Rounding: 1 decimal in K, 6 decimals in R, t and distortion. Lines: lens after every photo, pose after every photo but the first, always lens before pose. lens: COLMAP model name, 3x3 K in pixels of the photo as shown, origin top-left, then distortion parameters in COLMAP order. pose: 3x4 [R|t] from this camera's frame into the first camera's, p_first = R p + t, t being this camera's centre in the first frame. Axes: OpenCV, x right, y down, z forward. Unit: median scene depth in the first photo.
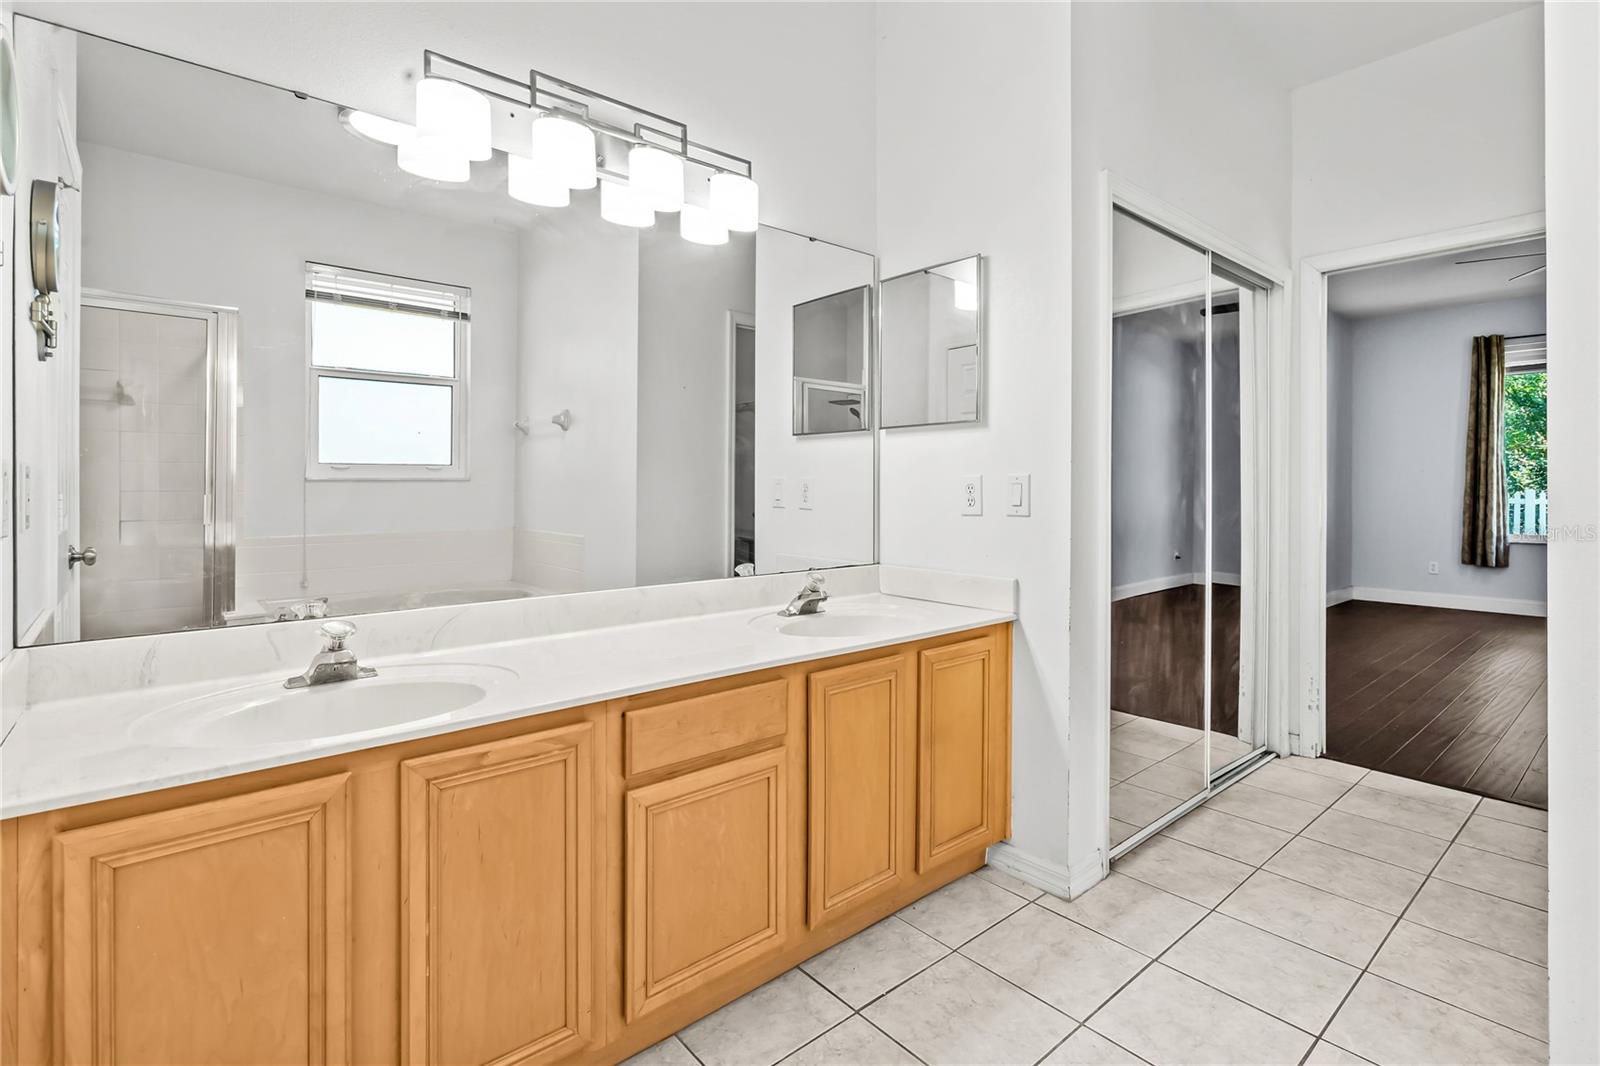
lens RADIAL K [[749.2, 0, 797.2], [0, 749.2, 488.9], [0, 0, 1]] dist [-0.003691, 0.000912]
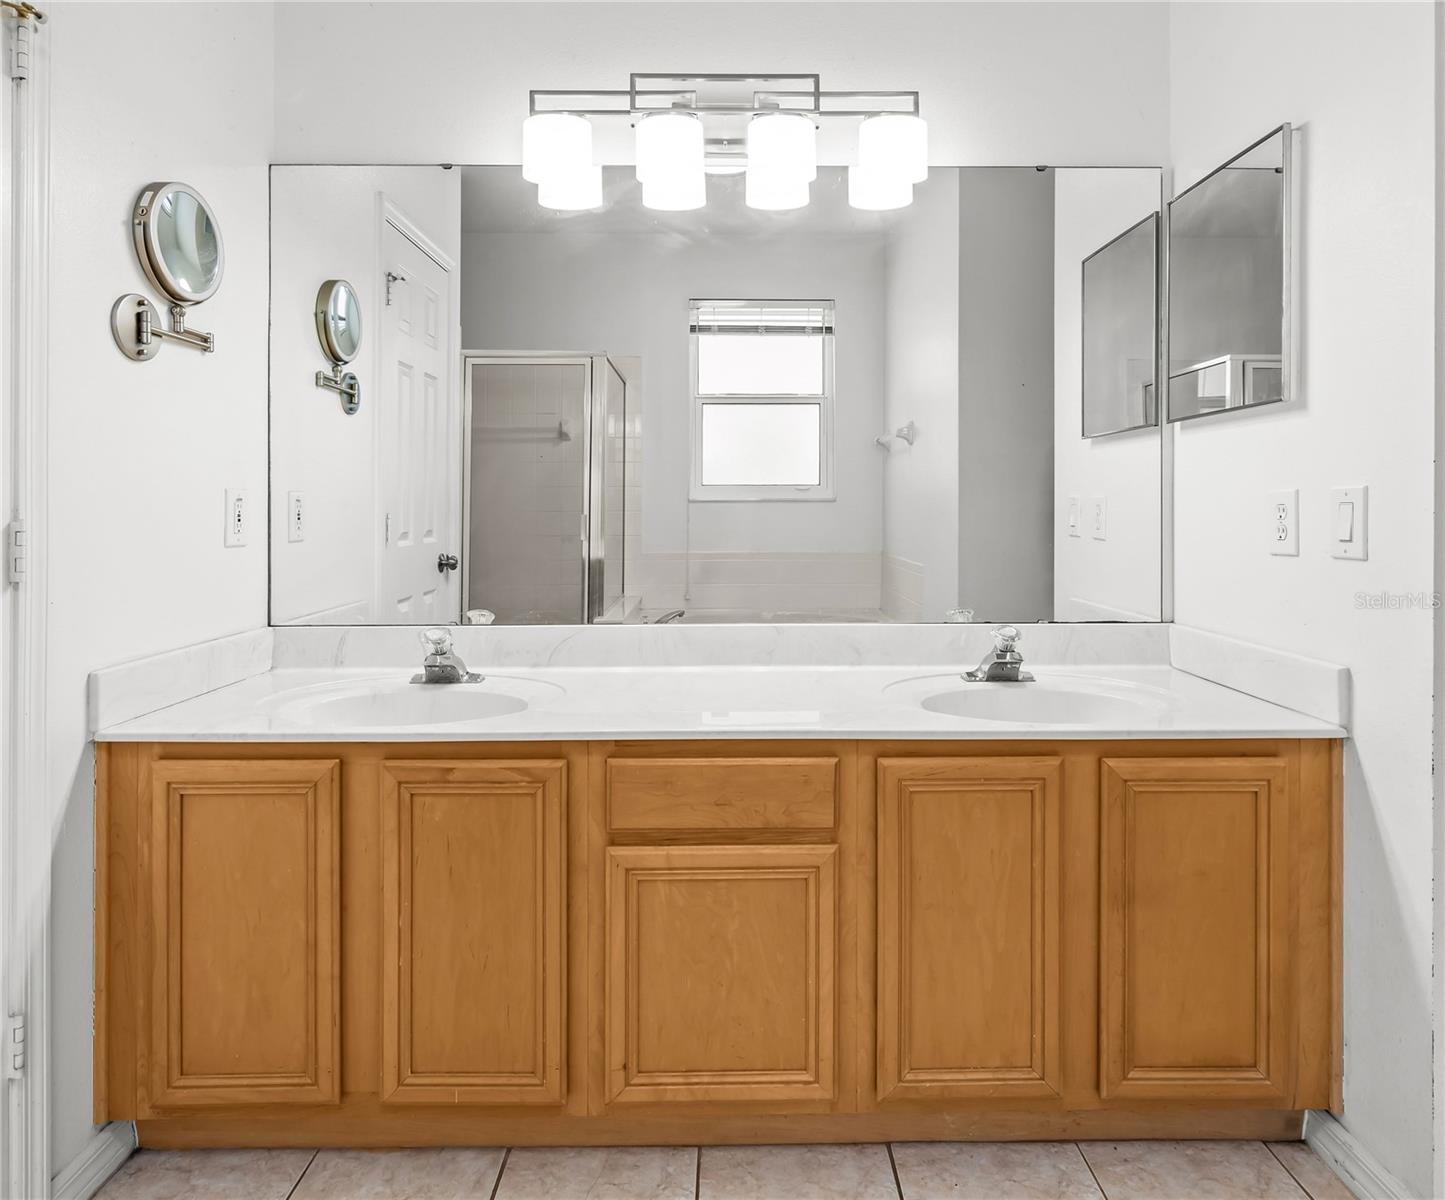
lens RADIAL K [[845.3, 0, 725.7], [0, 845.3, 505.9], [0, 0, 1]] dist [-0.006327, 0.003487]
pose [[0.771461, -0.001631, -0.636275, 0.363981], [-0.001120, 0.999992, -0.003921, -0.001621], [0.636276, 0.003738, 0.771452, 0.207151]]
